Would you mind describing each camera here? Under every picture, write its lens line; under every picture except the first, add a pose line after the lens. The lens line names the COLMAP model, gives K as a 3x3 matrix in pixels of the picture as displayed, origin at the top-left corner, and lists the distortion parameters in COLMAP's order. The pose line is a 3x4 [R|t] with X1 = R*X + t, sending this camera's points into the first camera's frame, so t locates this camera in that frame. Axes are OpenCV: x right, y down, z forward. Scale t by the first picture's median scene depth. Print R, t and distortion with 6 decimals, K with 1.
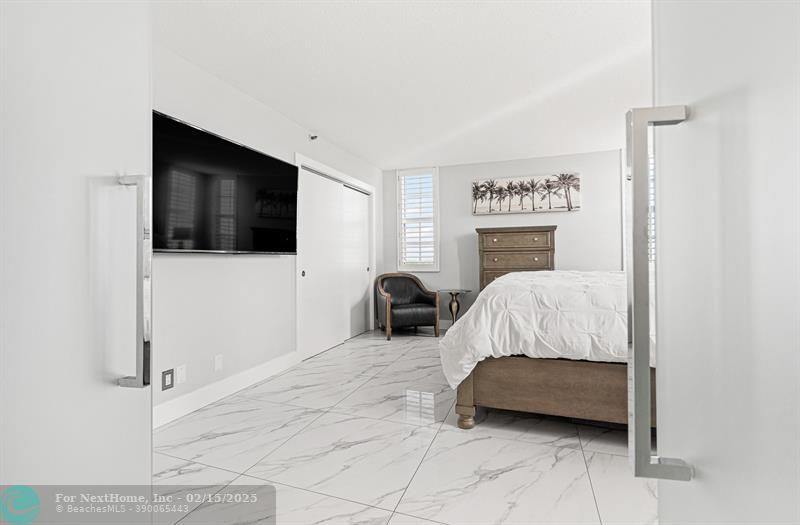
lens RADIAL K [[371.6, 0, 401.8], [0, 371.6, 256.6], [0, 0, 1]] dist [0.002142, 0.000324]
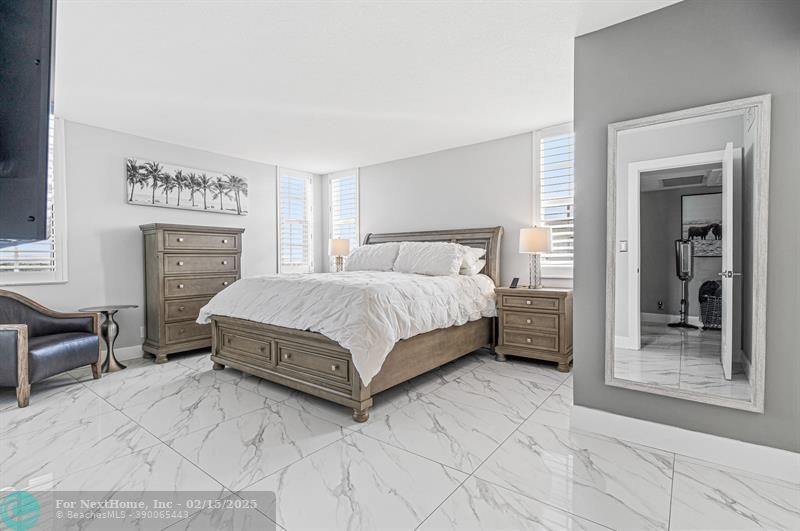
lens RADIAL K [[382.1, 0, 396.6], [0, 382.1, 265.8], [0, 0, 1]] dist [-0.000600, -0.000299]
pose [[0.301753, -0.012742, 0.953301, -0.406010], [-0.004584, 0.999880, 0.014815, -0.001067], [-0.953375, -0.008841, 0.301658, 0.279450]]
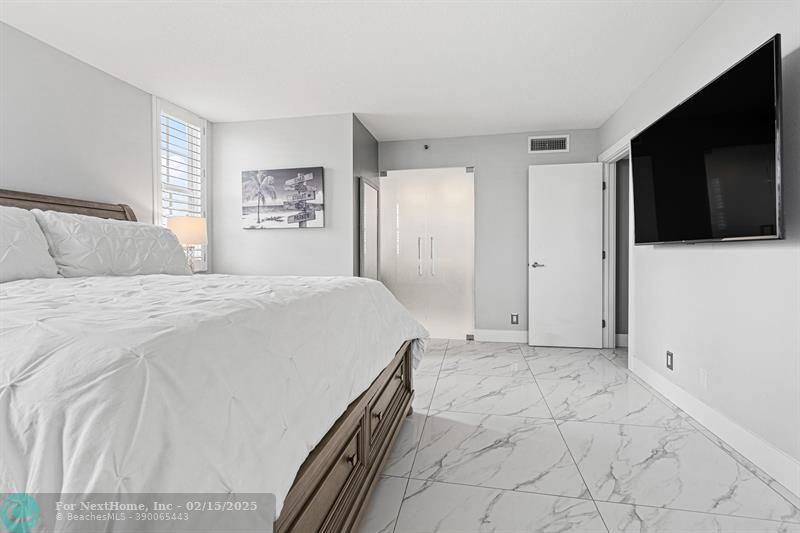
lens RADIAL K [[360.8, 0, 400.0], [0, 360.8, 266.5], [0, 0, 1]] dist [-0.017332, 0.000036]
pose [[-0.989667, 0.012759, -0.142814, 0.158549], [0.008725, 0.999546, 0.028834, 0.005954], [0.143117, 0.027290, -0.989329, 0.968330]]
